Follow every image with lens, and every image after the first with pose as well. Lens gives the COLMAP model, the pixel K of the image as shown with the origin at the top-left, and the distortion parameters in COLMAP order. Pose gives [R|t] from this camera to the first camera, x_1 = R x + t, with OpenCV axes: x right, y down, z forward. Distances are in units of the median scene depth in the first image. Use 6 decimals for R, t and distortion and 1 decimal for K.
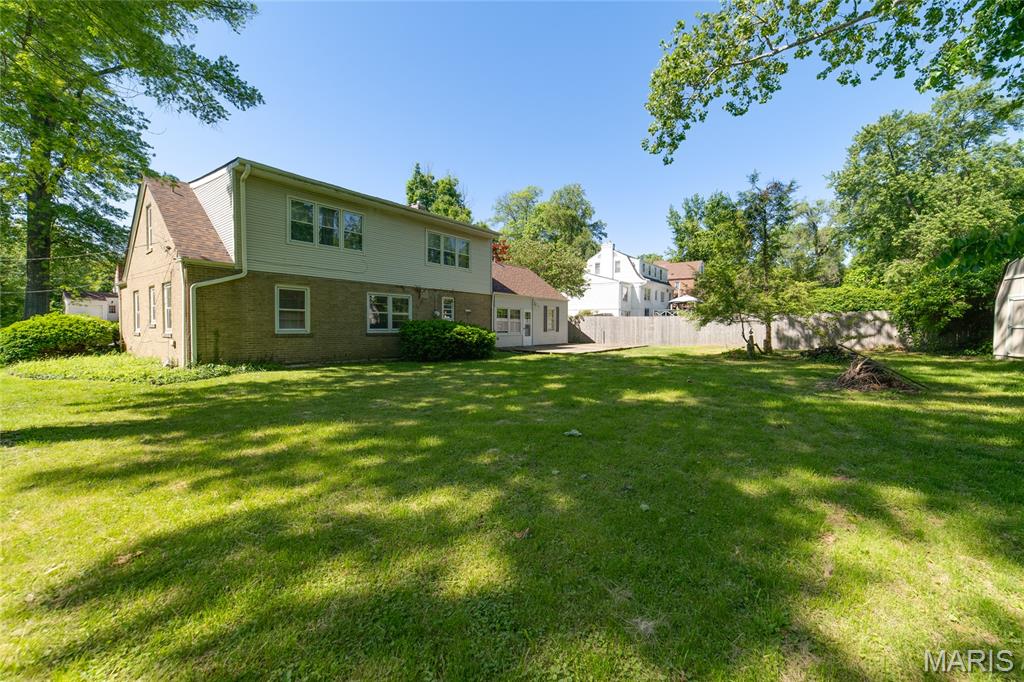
lens RADIAL K [[404.4, 0, 514.9], [0, 404.4, 339.6], [0, 0, 1]] dist [-0.010947, 0.003613]
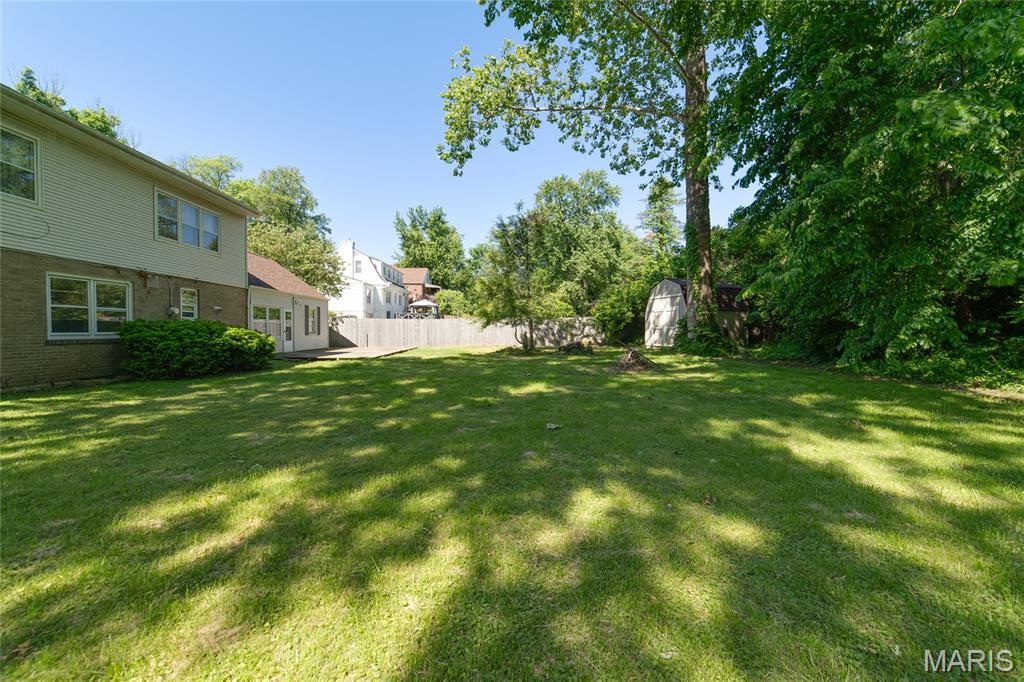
lens RADIAL K [[404.4, 0, 516.6], [0, 404.4, 340.8], [0, 0, 1]] dist [-0.010947, 0.003613]
pose [[0.753218, -0.022298, 0.657393, -0.216655], [0.025824, 0.999657, 0.004318, 0.000185], [-0.657264, 0.013724, 0.753536, 0.089741]]
